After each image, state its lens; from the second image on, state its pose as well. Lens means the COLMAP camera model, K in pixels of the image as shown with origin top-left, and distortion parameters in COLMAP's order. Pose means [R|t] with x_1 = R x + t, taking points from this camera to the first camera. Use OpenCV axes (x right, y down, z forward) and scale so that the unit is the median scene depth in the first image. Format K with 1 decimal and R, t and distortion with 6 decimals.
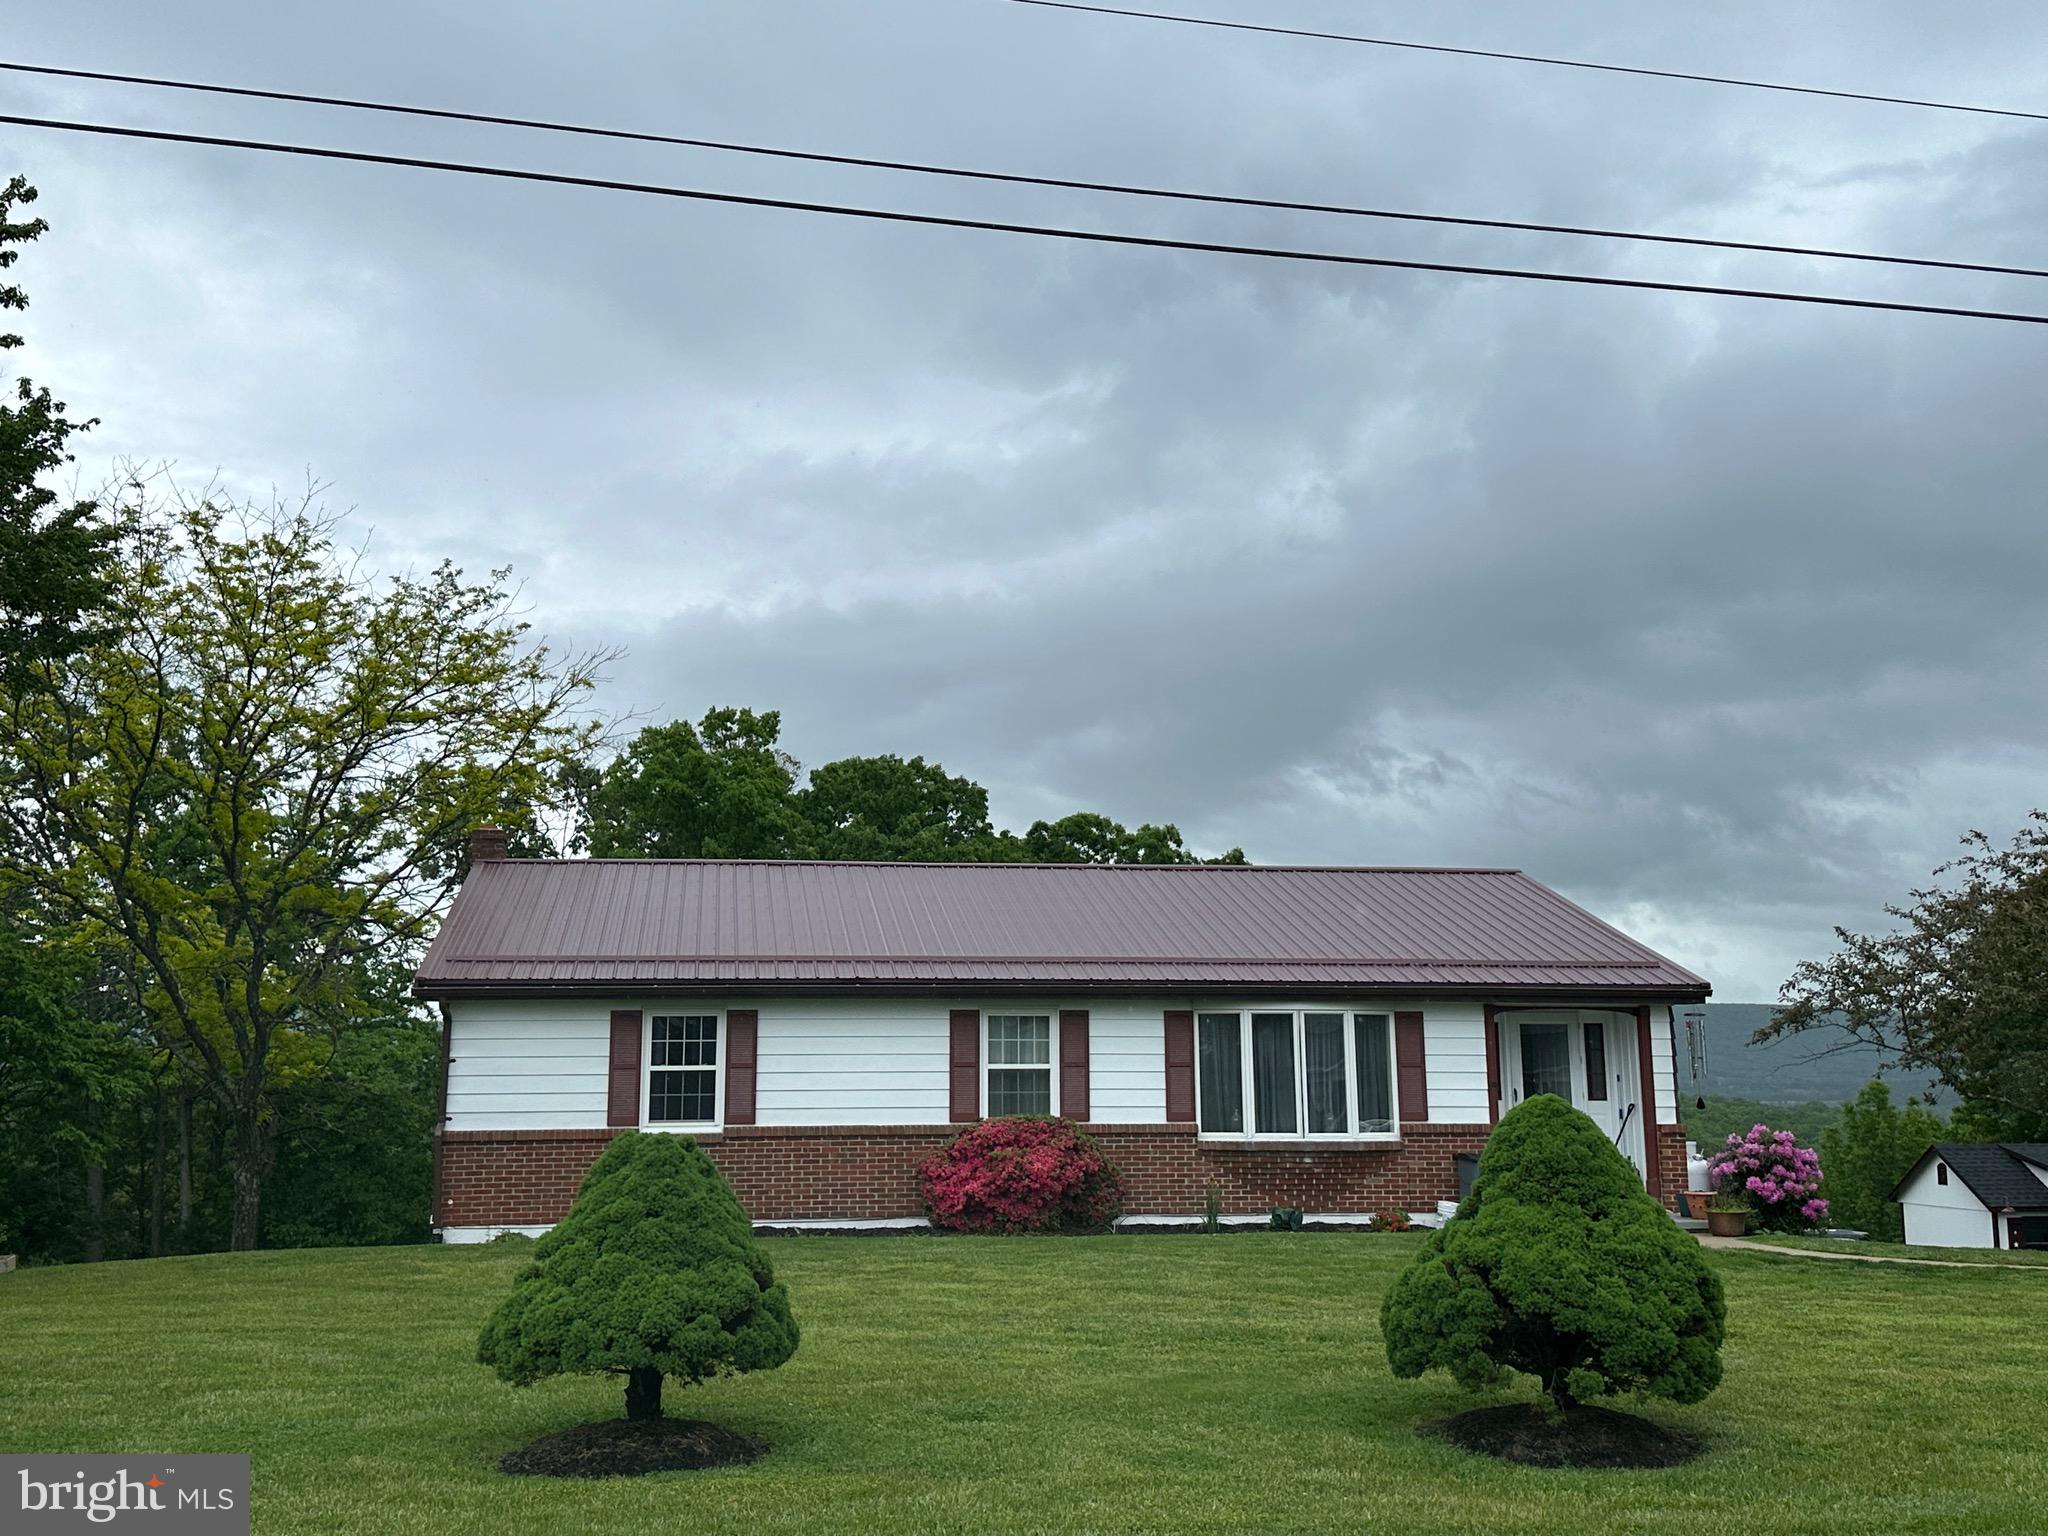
lens RADIAL K [[2026.6, 0, 1024.0], [0, 2026.6, 768.0], [0, 0, 1]] dist [0.110510, -0.005977]
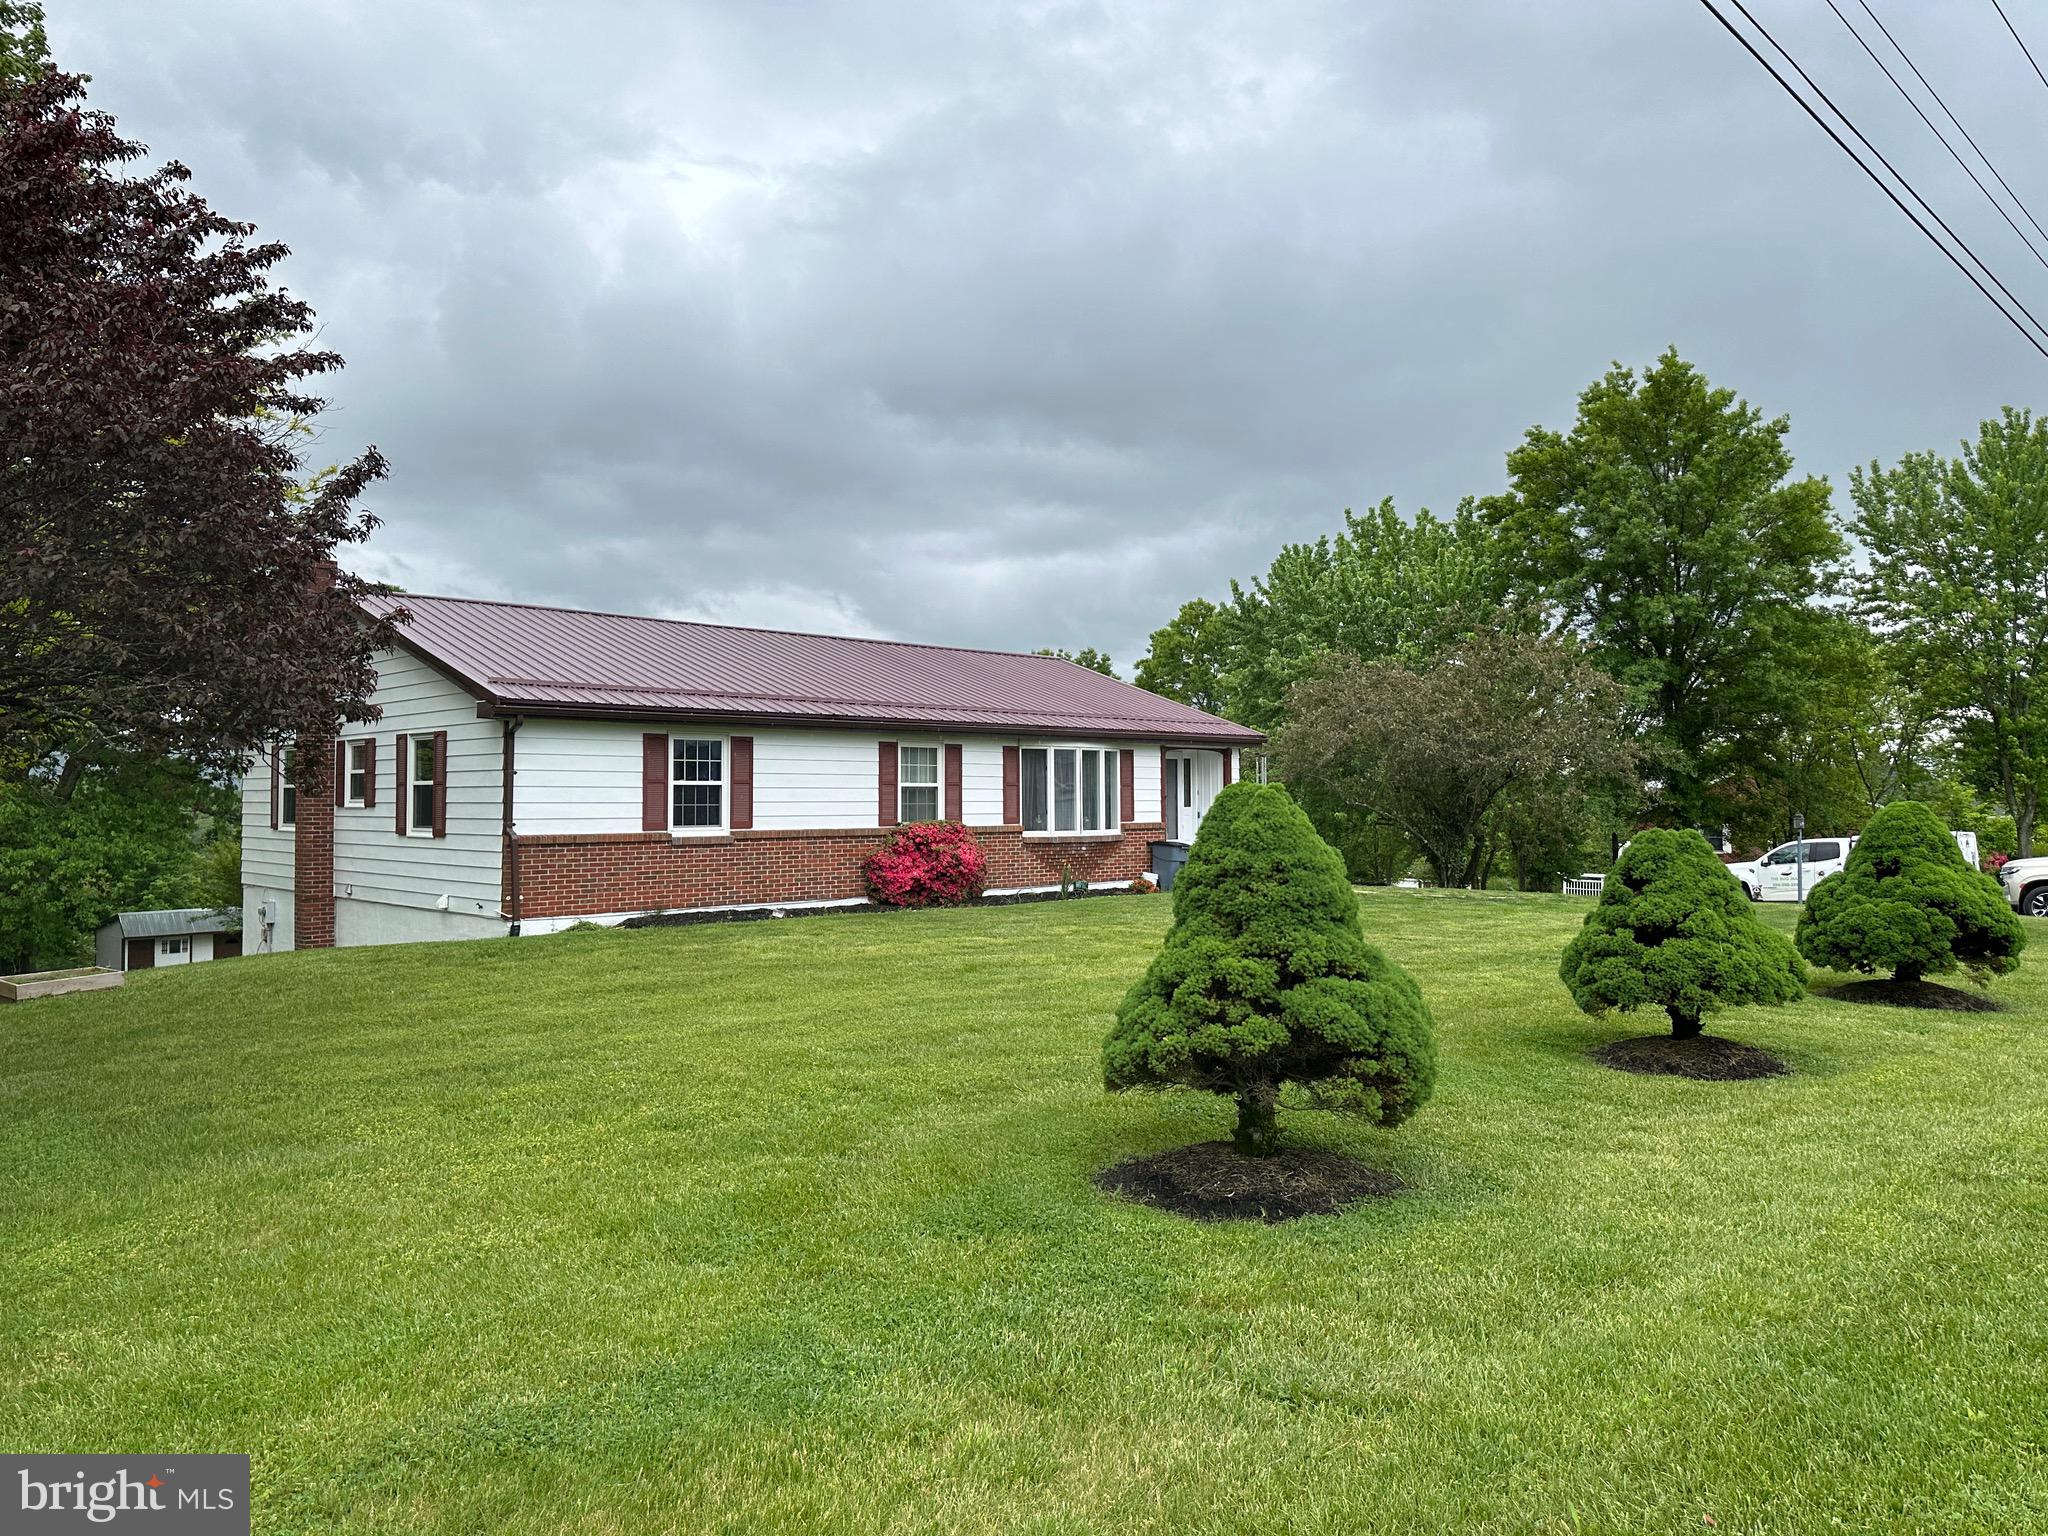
lens RADIAL K [[1420.9, 0, 1019.2], [0, 1420.9, 752.6], [0, 0, 1]] dist [0.093511, -0.125189]
pose [[0.799689, 0.021534, 0.600028, -0.517577], [-0.092950, 0.991749, 0.088287, 0.037988], [-0.593176, -0.126375, 0.795092, 0.223146]]
